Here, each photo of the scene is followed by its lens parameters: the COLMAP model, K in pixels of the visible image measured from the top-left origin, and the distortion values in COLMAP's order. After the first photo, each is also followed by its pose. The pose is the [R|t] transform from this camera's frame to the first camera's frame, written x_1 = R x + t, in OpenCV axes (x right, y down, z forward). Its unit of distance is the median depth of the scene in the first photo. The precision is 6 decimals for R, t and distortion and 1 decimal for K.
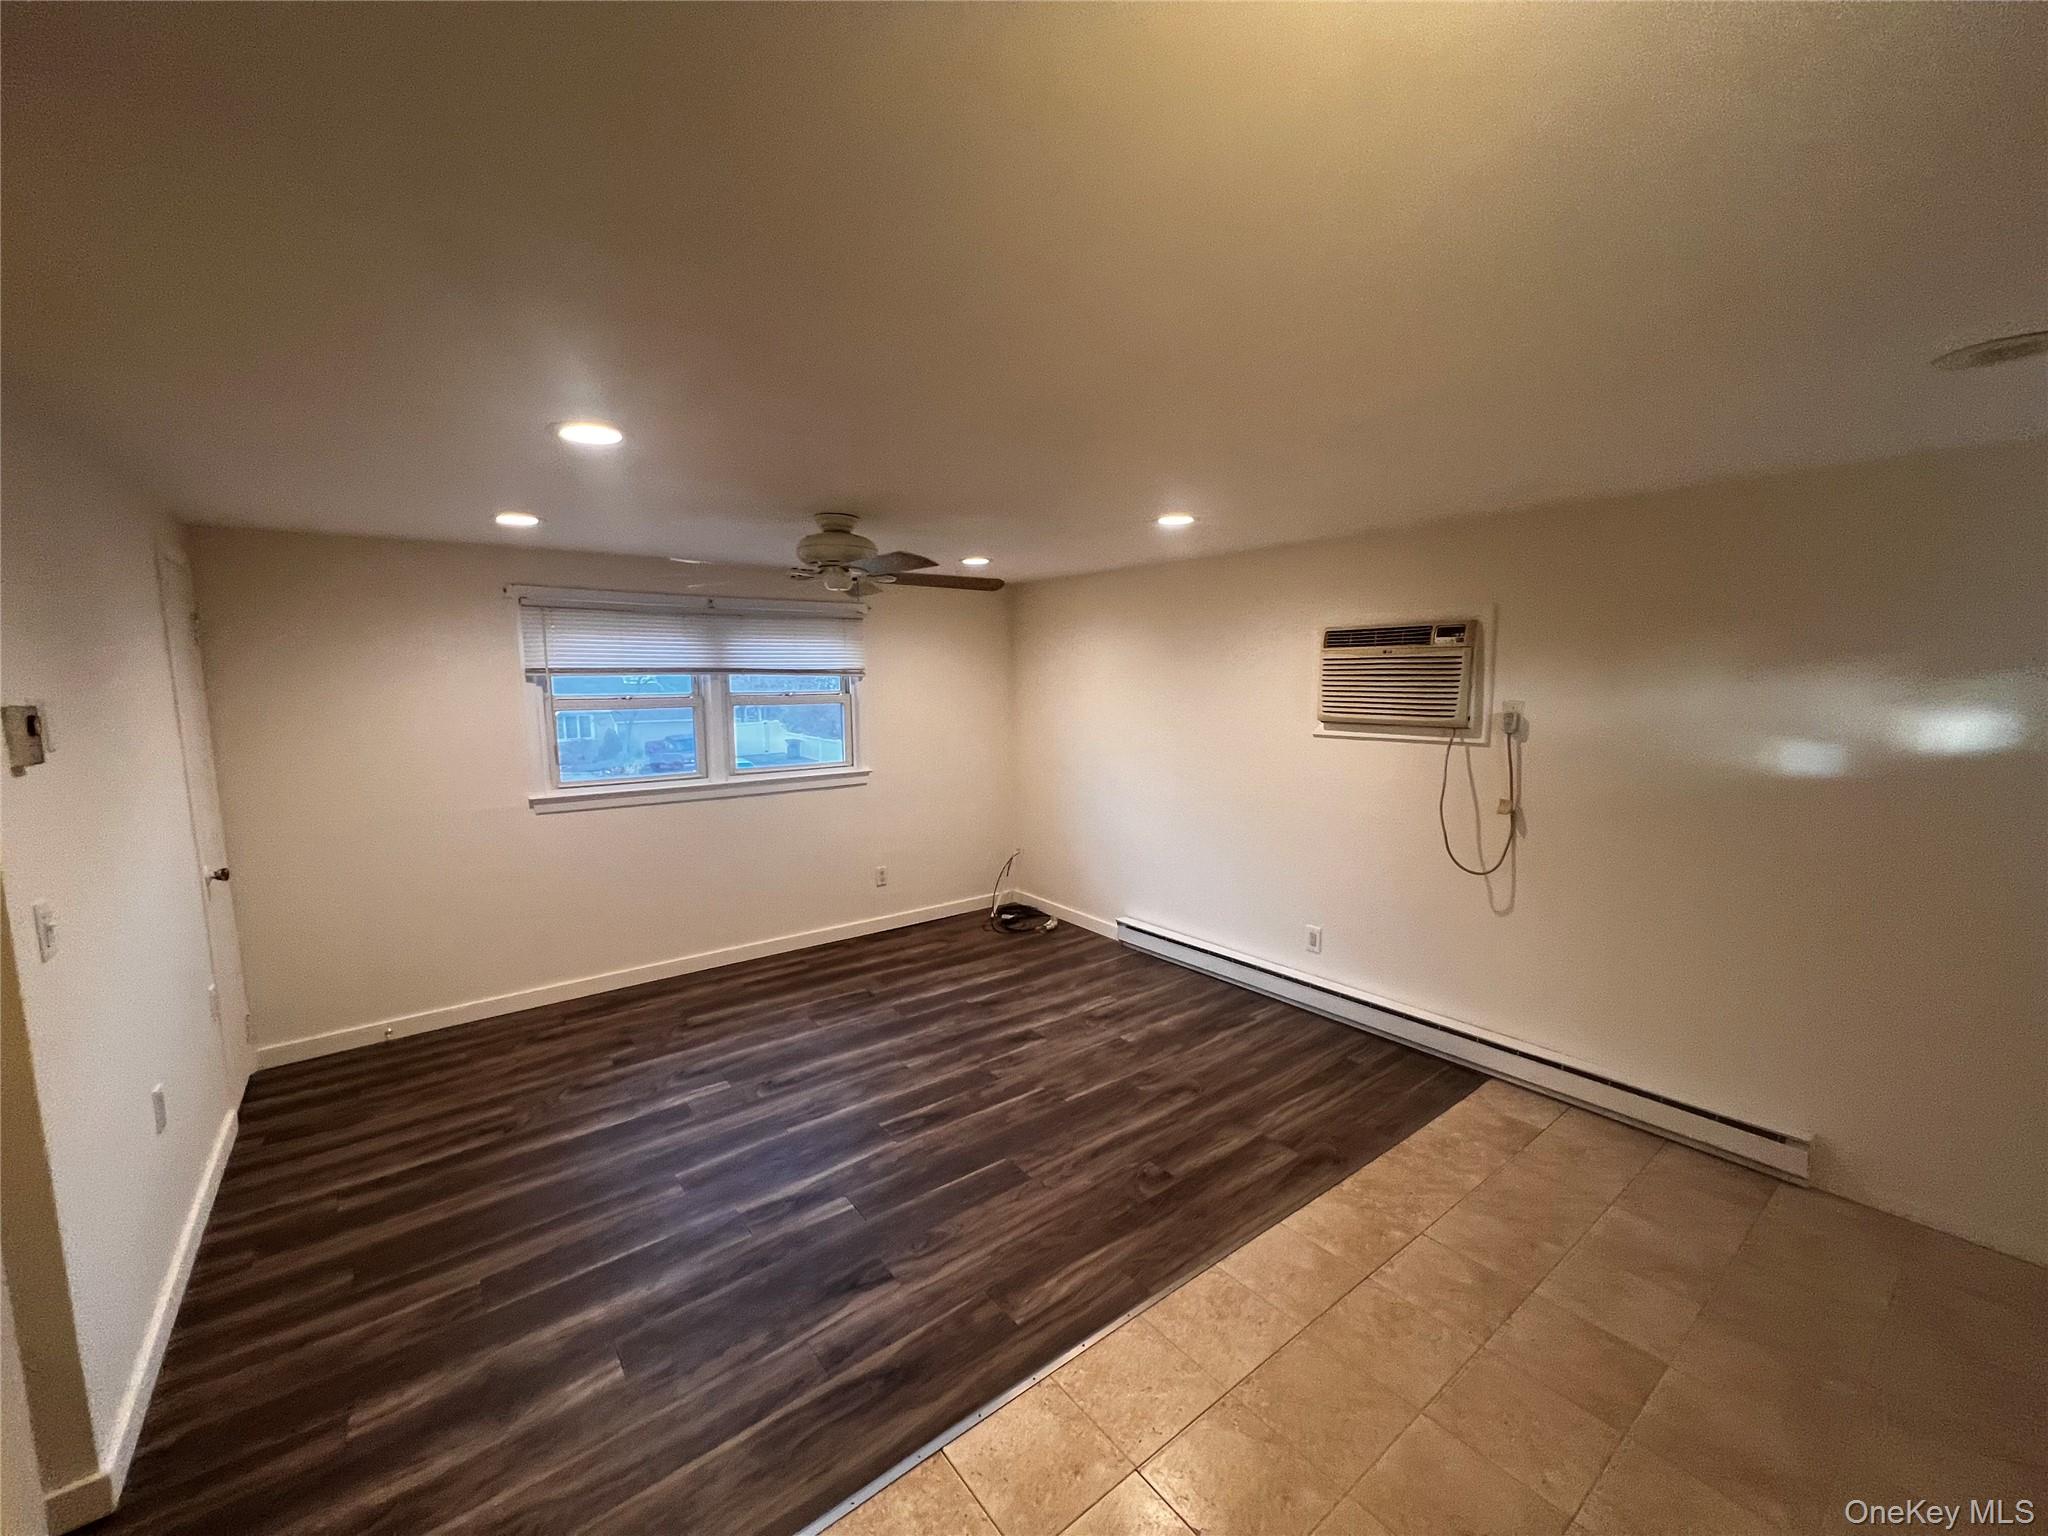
lens RADIAL K [[826.7, 0, 1023.5], [0, 826.7, 770.0], [0, 0, 1]] dist [0.007885, -0.000287]
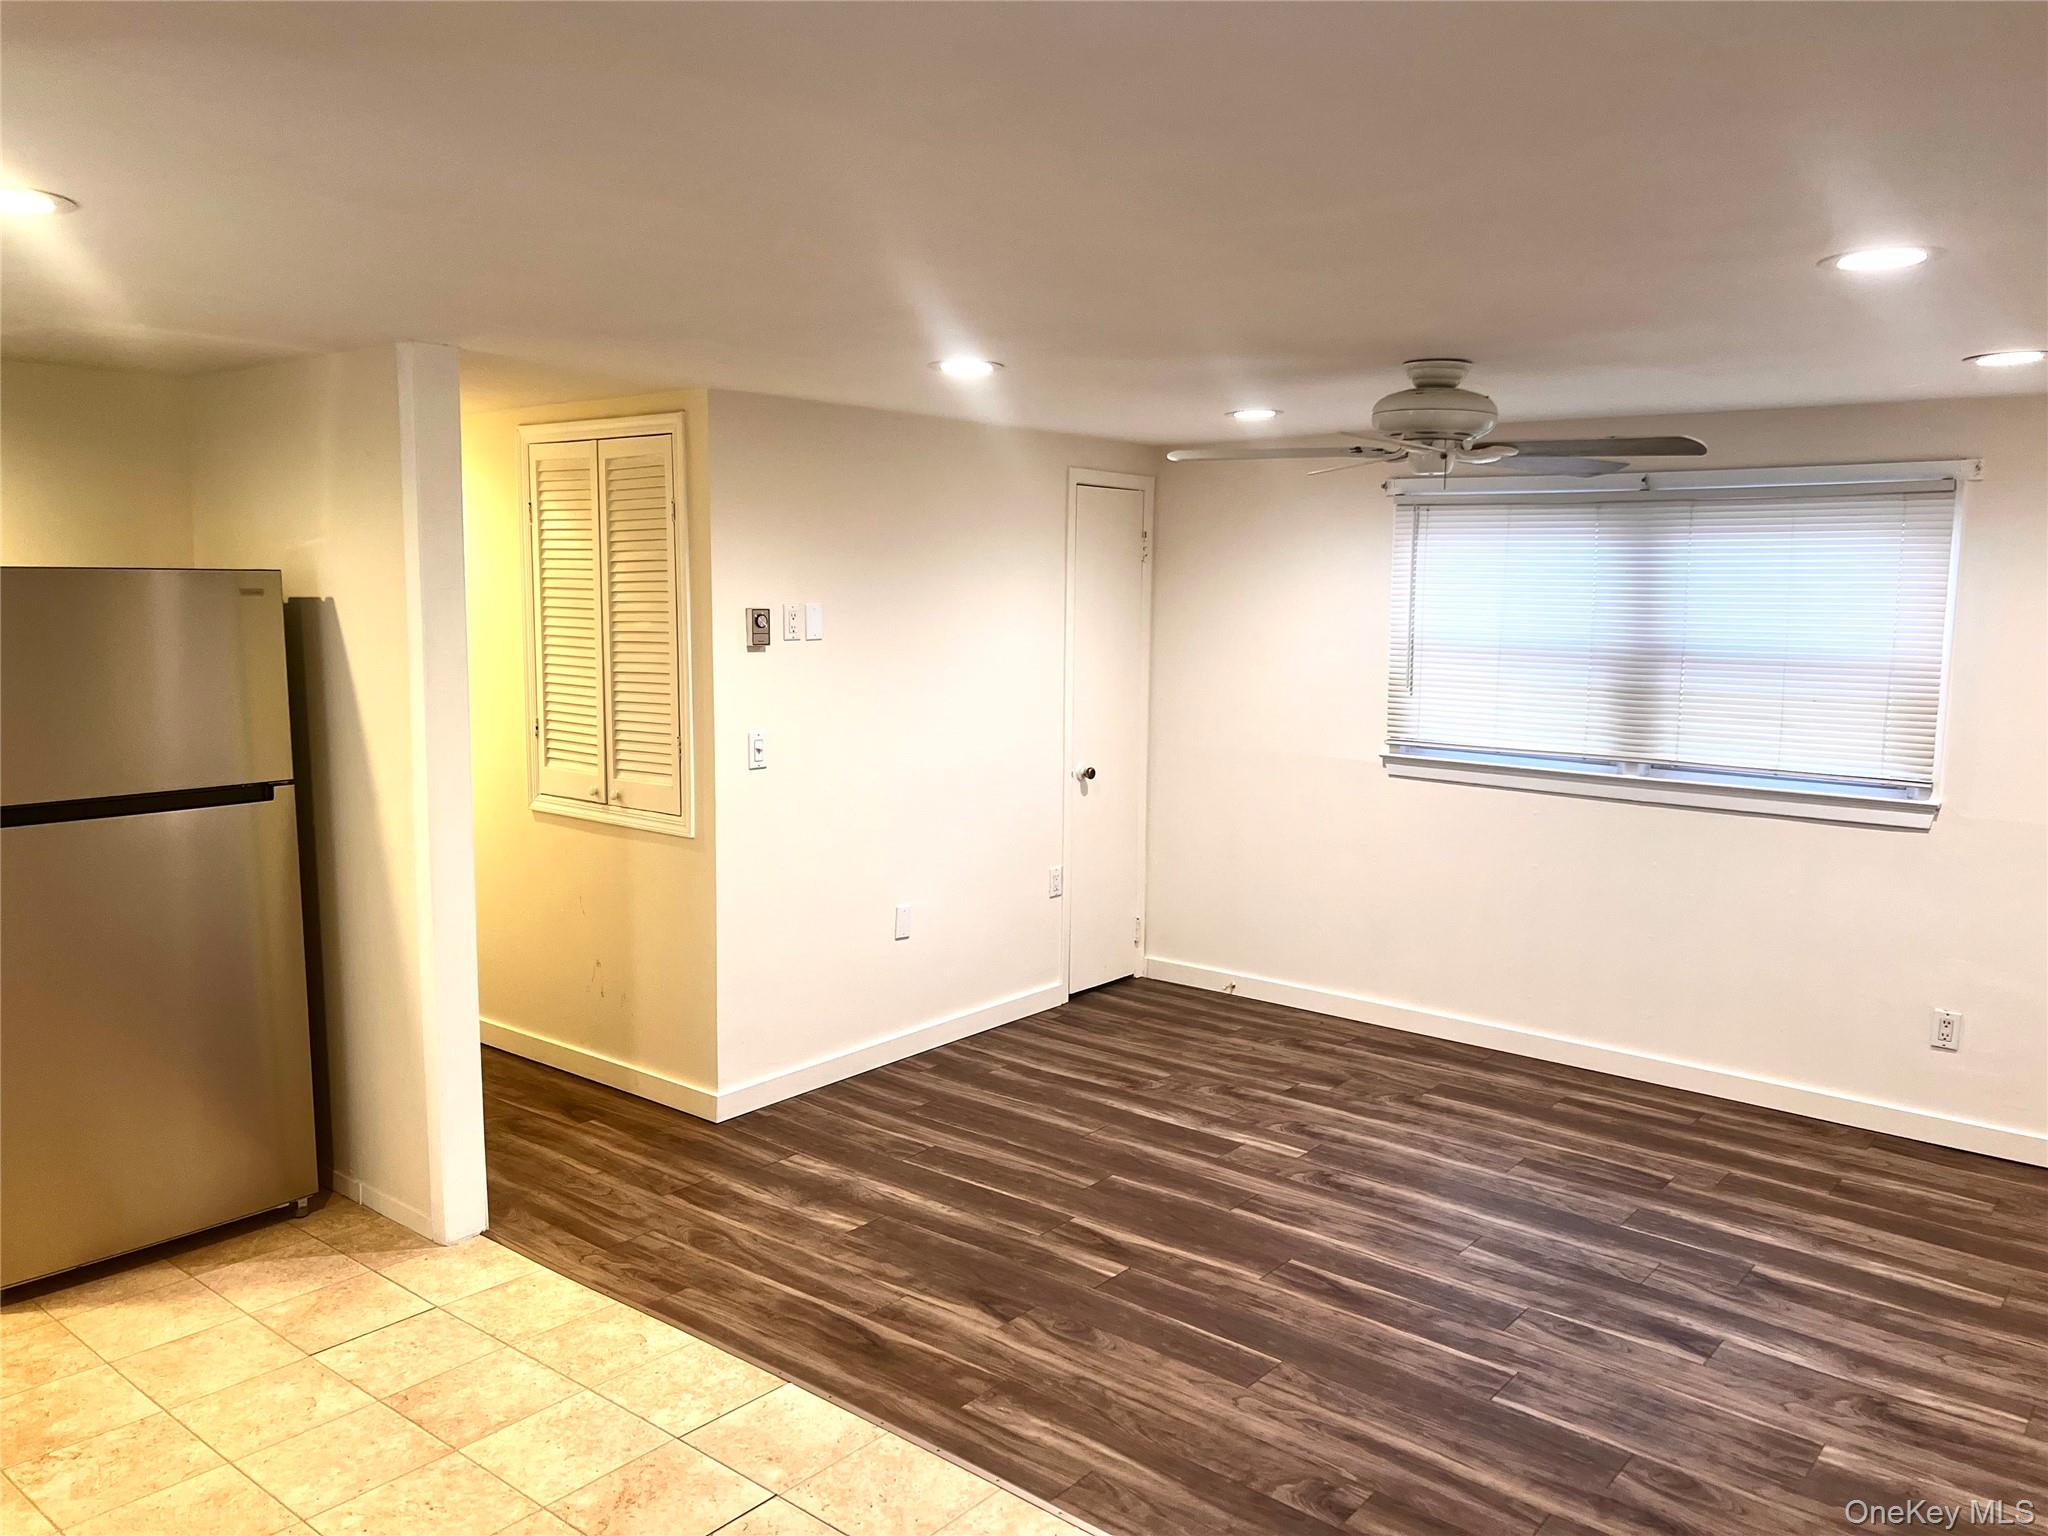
lens RADIAL K [[1550.9, 0, 1027.6], [0, 1550.9, 769.7], [0, 0, 1]] dist [0.046326, -0.024664]
pose [[0.223738, 0.133579, -0.965452, 0.891601], [-0.128491, 0.985960, 0.106640, -0.076470], [0.966142, 0.100193, 0.237761, 0.402497]]
